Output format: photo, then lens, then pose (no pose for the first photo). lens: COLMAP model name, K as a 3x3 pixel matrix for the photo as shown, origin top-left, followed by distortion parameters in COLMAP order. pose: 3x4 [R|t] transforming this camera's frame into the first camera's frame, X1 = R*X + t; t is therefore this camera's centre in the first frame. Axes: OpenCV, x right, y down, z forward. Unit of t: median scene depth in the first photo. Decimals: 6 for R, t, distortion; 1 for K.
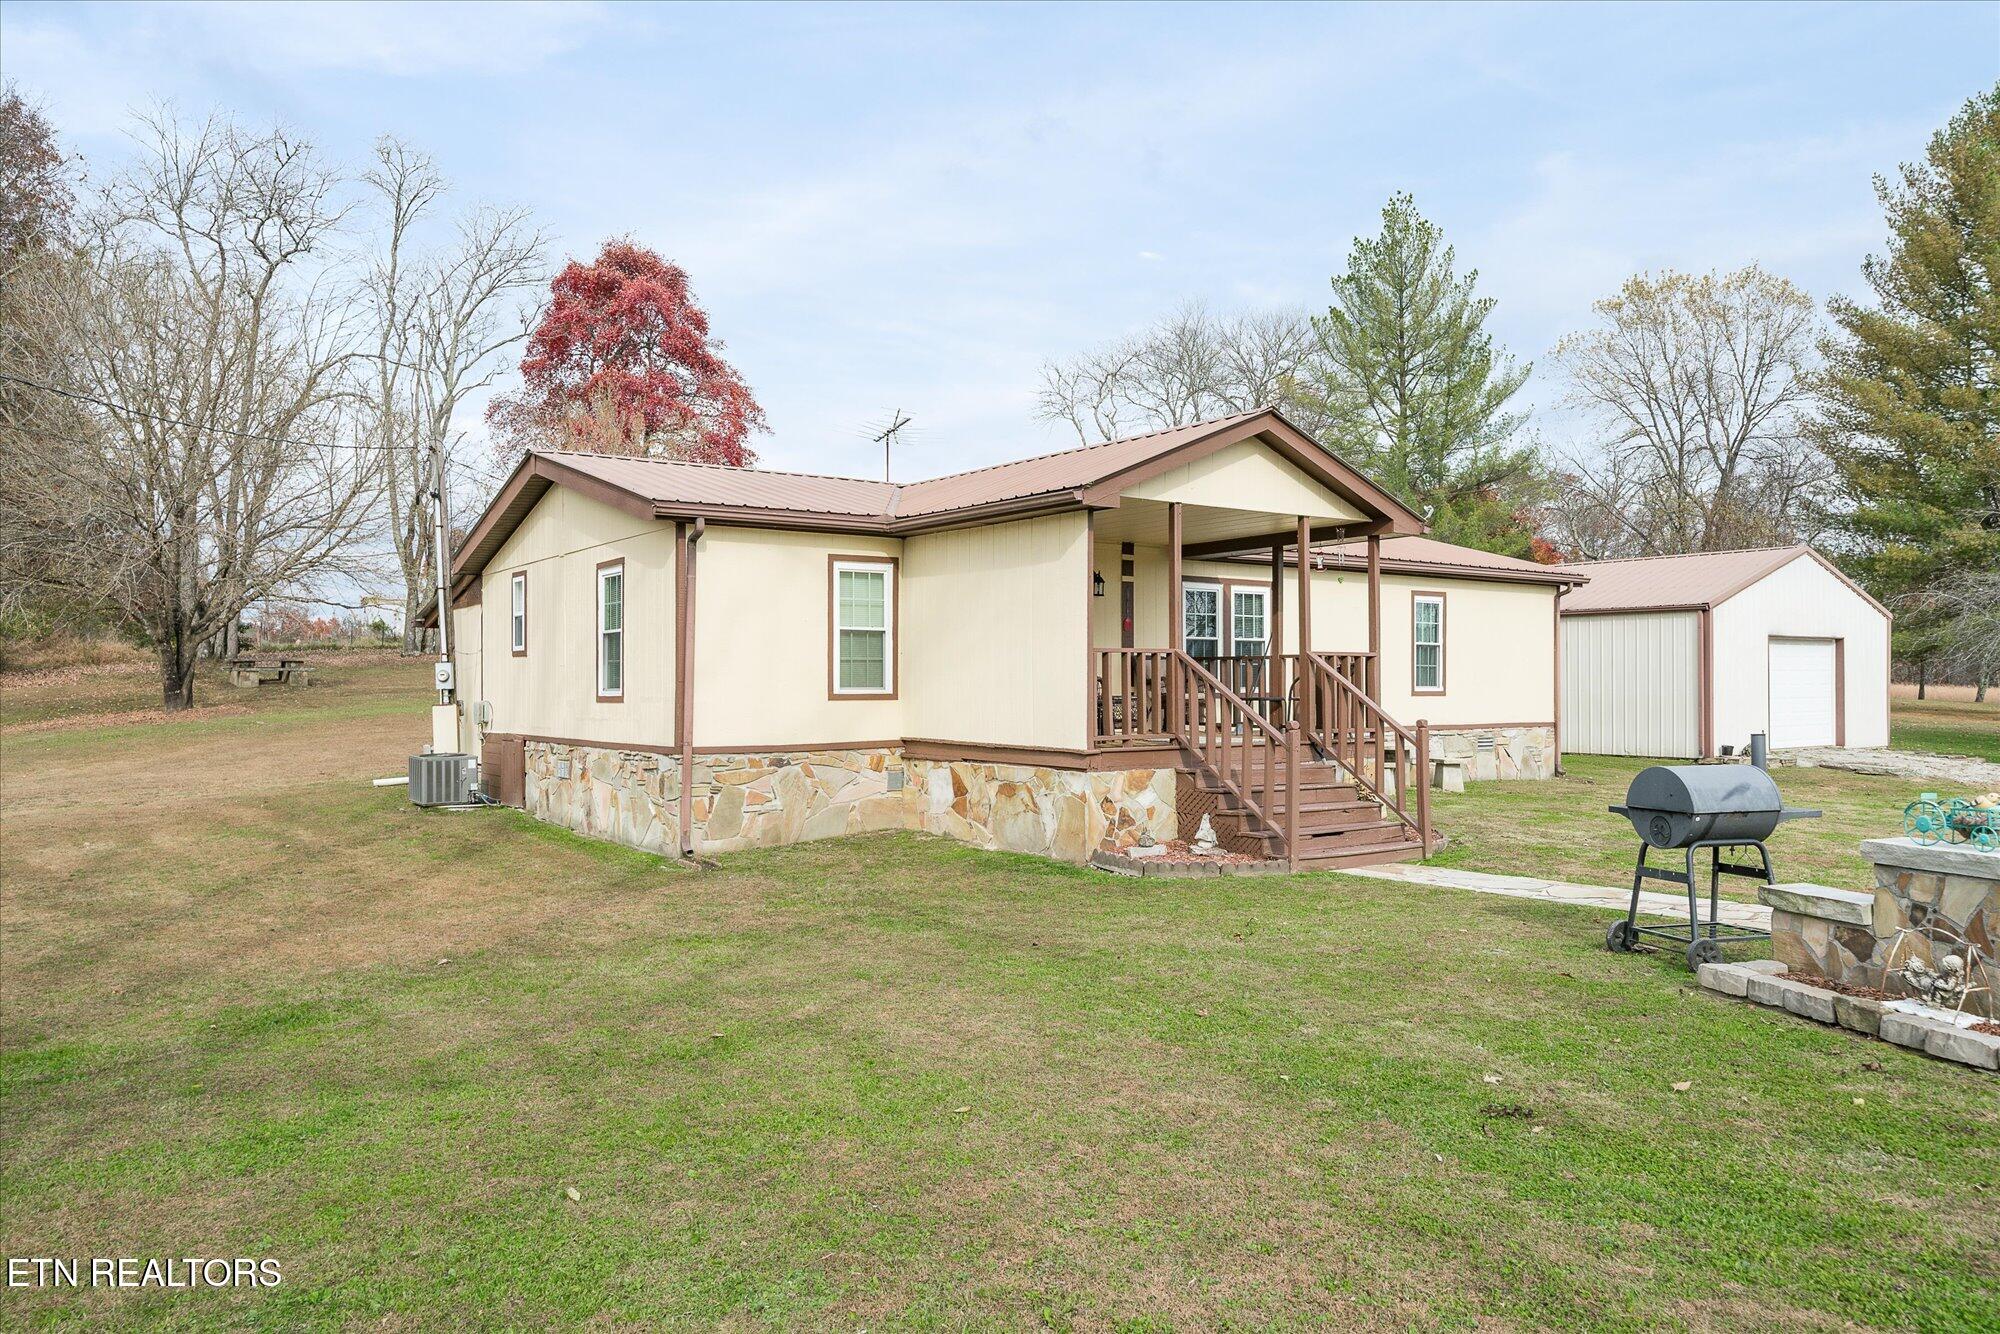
lens RADIAL K [[1369.1, 0, 1003.4], [0, 1369.1, 676.9], [0, 0, 1]] dist [0.000736, 0.000178]
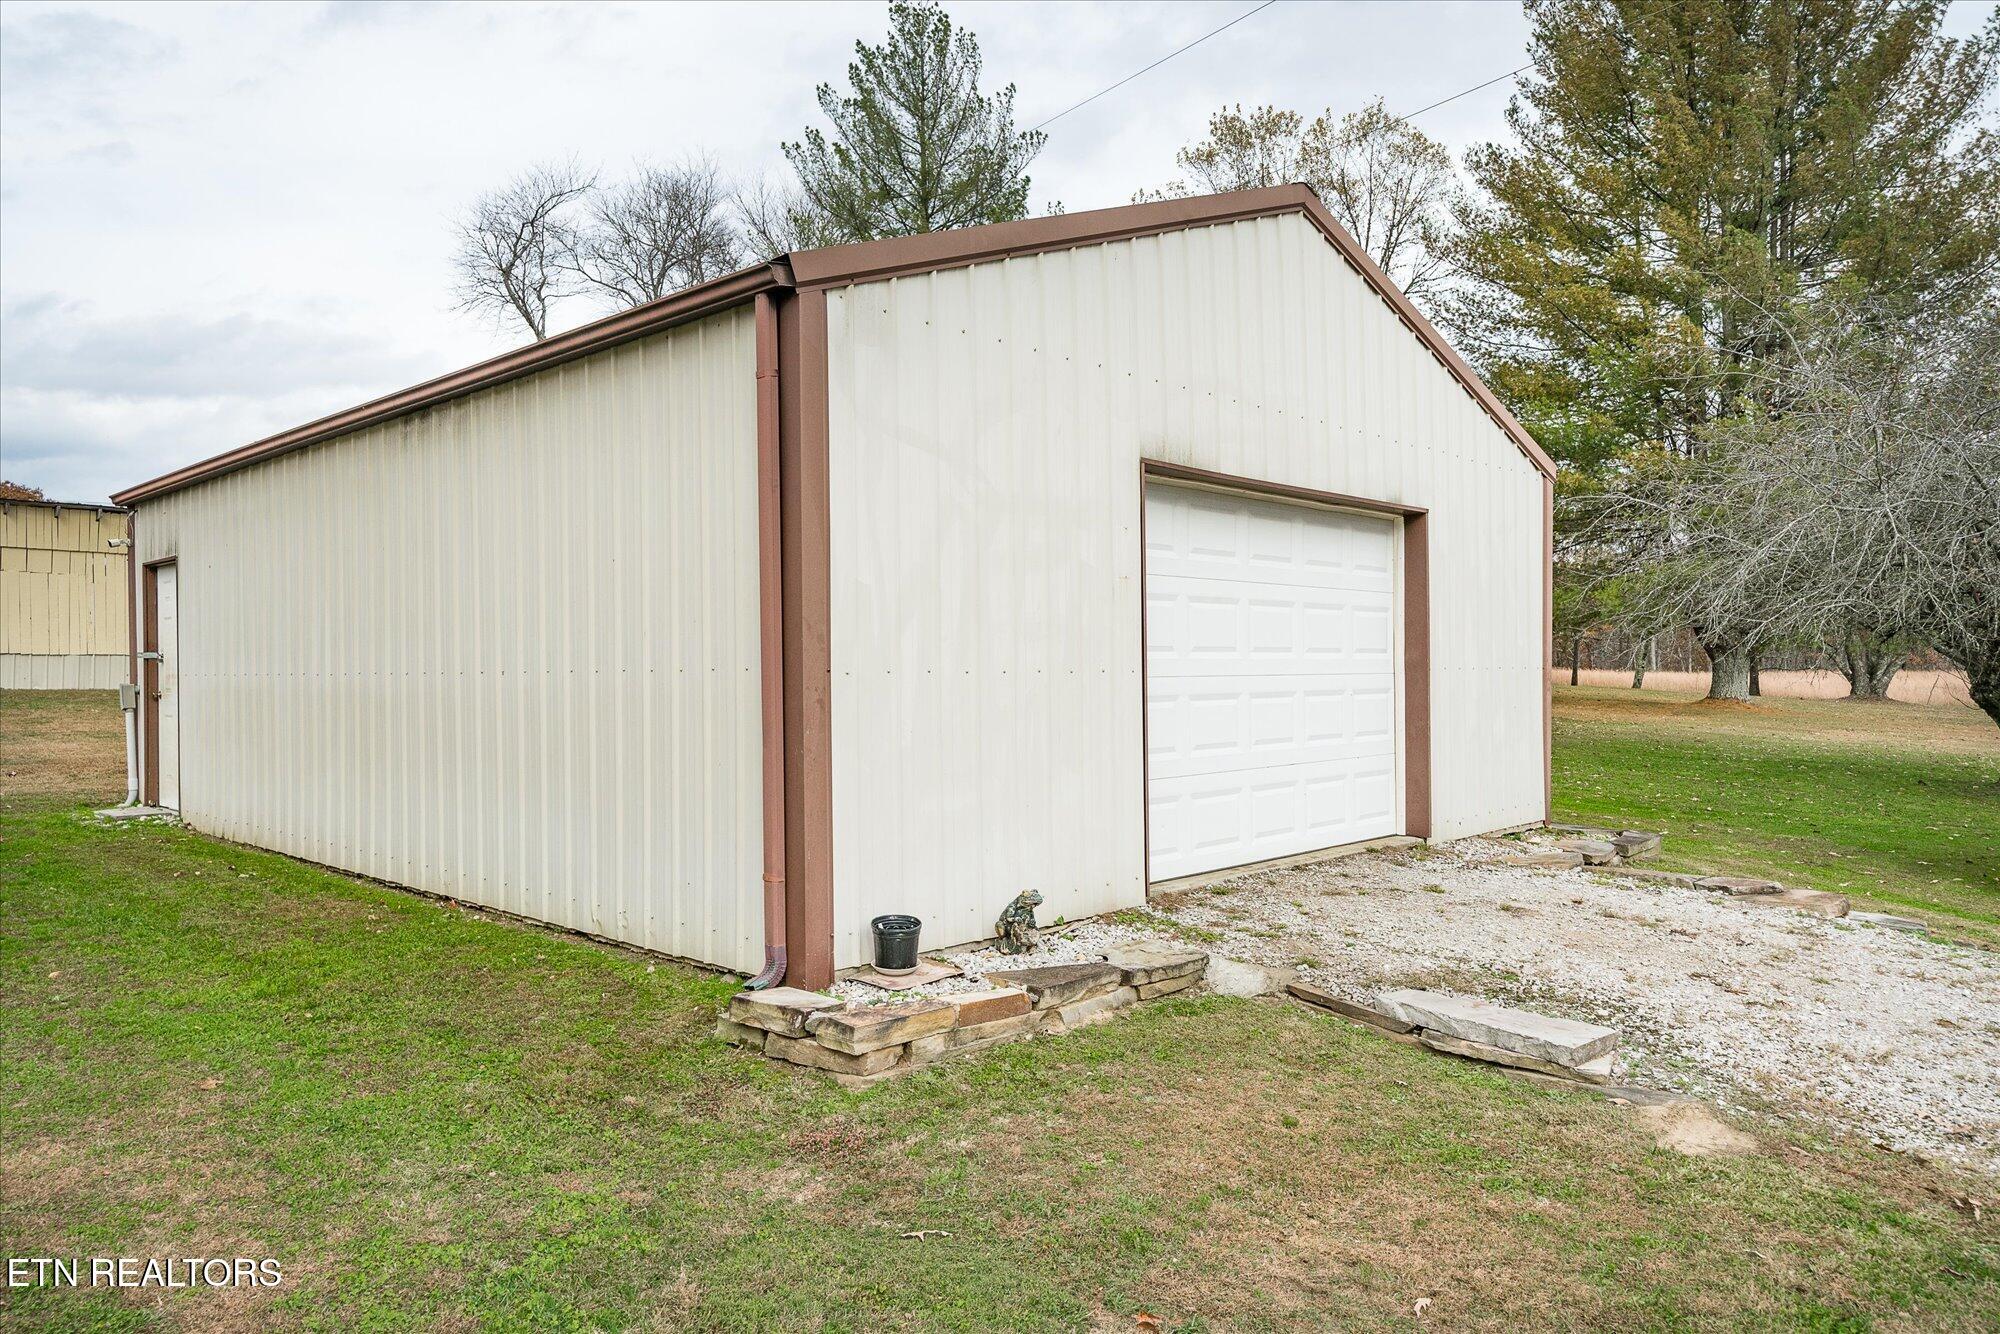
lens RADIAL K [[1369.1, 0, 998.7], [0, 1369.1, 672.5], [0, 0, 1]] dist [0.000736, 0.000178]
pose [[0.980313, -0.003973, 0.197409, 0.205039], [0.003115, 0.999984, 0.004655, 0.004006], [-0.197424, -0.003948, 0.980310, 0.319057]]
